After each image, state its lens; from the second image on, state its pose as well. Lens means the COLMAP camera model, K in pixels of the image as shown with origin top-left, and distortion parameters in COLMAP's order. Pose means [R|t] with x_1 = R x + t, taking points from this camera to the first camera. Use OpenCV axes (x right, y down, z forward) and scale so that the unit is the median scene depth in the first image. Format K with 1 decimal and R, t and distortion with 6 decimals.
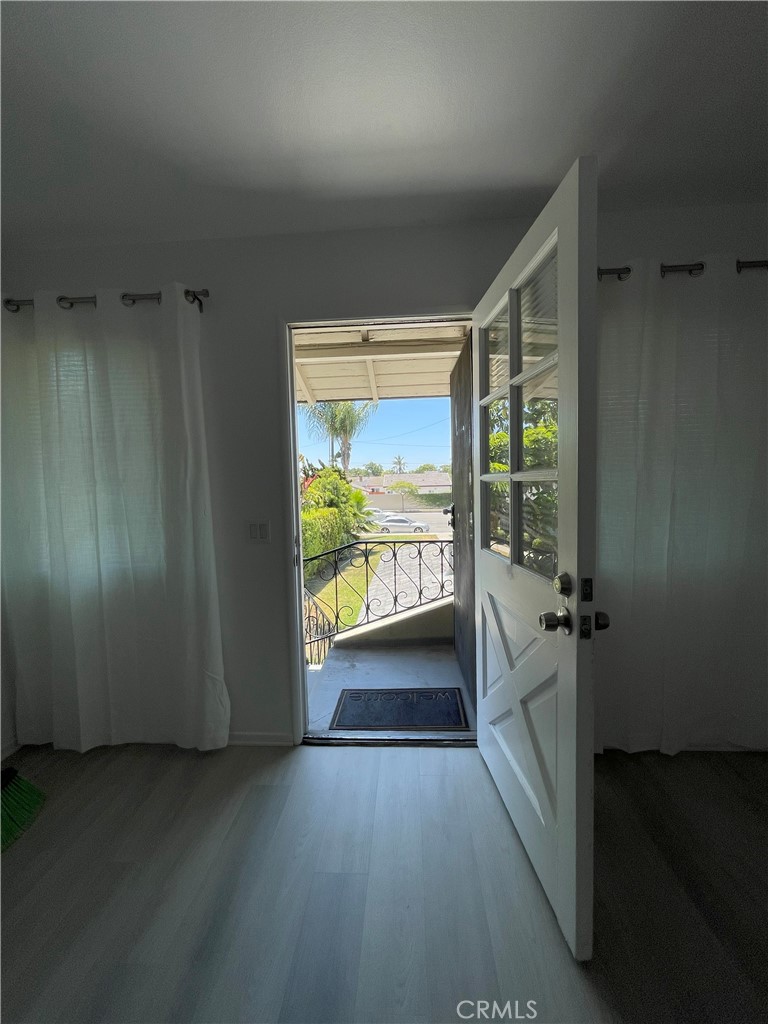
lens RADIAL K [[419.0, 0, 389.2], [0, 419.0, 508.8], [0, 0, 1]] dist [-0.000735, -0.000729]
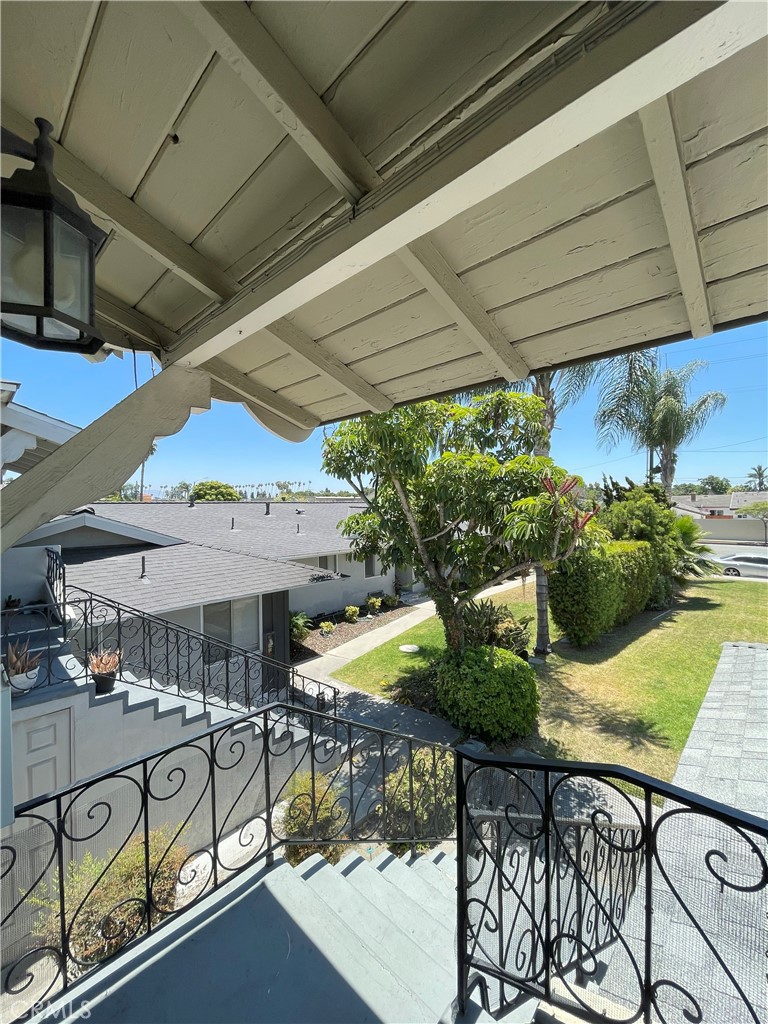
lens RADIAL K [[419.0, 0, 389.2], [0, 419.0, 508.8], [0, 0, 1]] dist [-0.000735, -0.000729]
pose [[0.766010, 0.025233, -0.642333, -0.001218], [-0.048788, 0.998629, -0.018952, -0.019556], [0.640974, 0.045856, 0.766191, 0.105189]]
